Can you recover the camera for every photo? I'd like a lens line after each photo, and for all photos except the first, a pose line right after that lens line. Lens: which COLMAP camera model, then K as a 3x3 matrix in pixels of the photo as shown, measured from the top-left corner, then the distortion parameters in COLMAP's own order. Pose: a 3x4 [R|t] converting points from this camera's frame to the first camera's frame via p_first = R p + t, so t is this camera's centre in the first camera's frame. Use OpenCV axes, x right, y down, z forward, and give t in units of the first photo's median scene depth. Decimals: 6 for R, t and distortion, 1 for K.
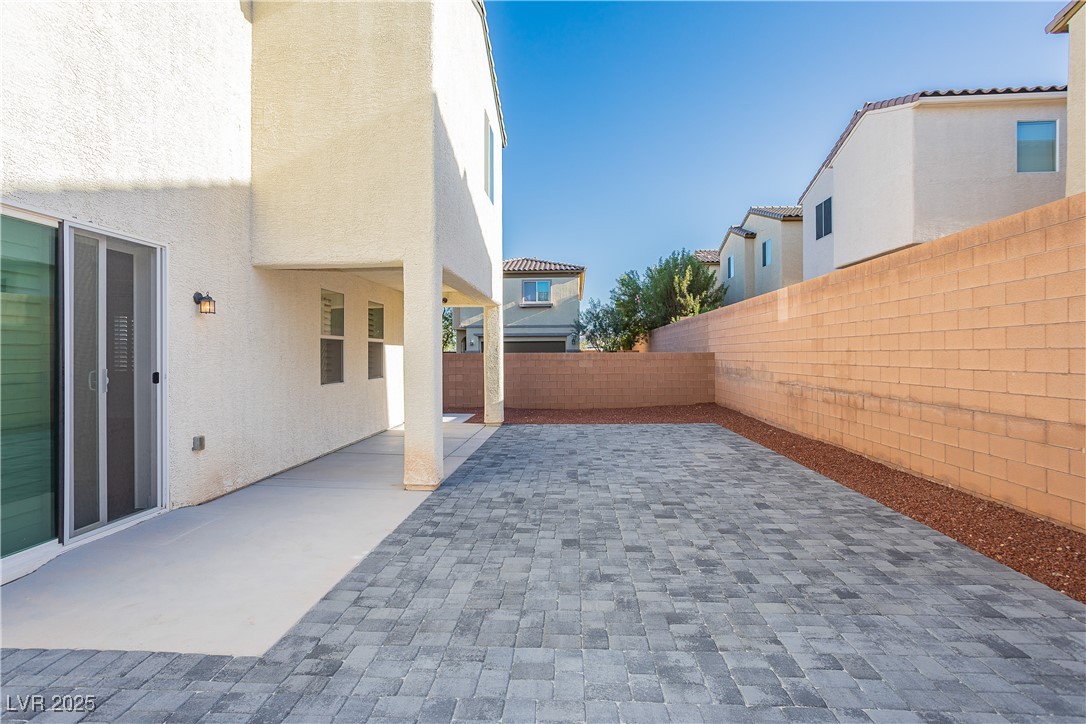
lens RADIAL K [[536.1, 0, 544.8], [0, 536.1, 355.9], [0, 0, 1]] dist [-0.050618, 0.030976]
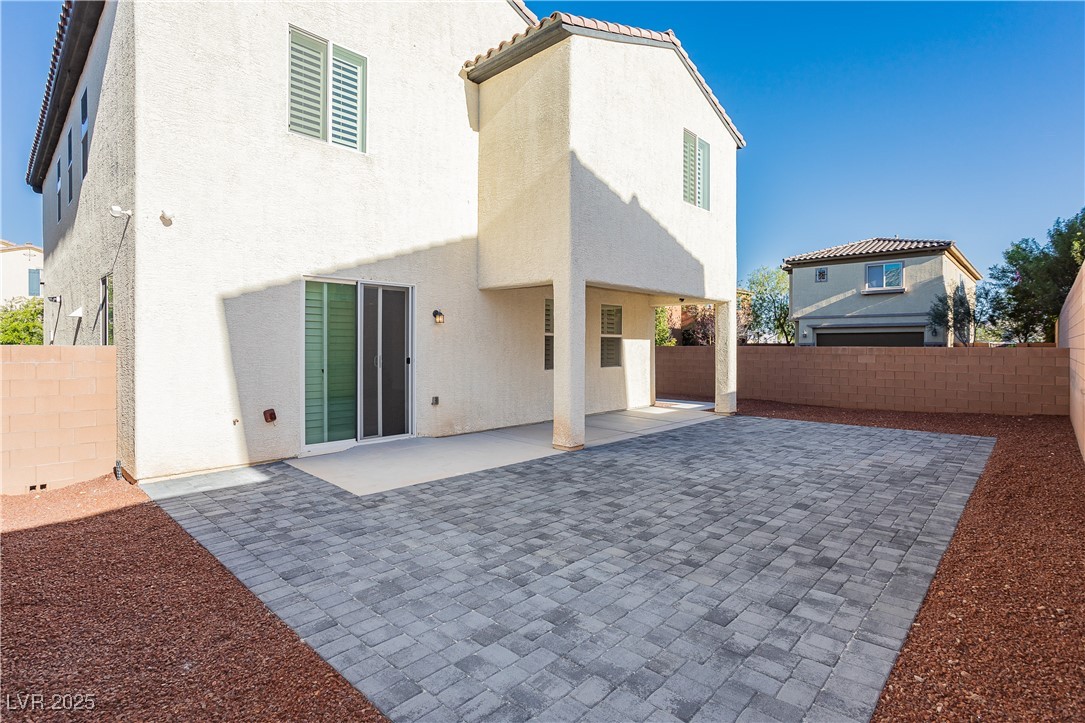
lens RADIAL K [[523.3, 0, 543.9], [0, 523.3, 348.5], [0, 0, 1]] dist [-0.032167, 0.000341]
pose [[0.765520, 0.010389, -0.643328, 0.550096], [-0.008086, 0.999946, 0.006526, -0.010710], [0.643361, 0.000206, 0.765563, -0.038592]]
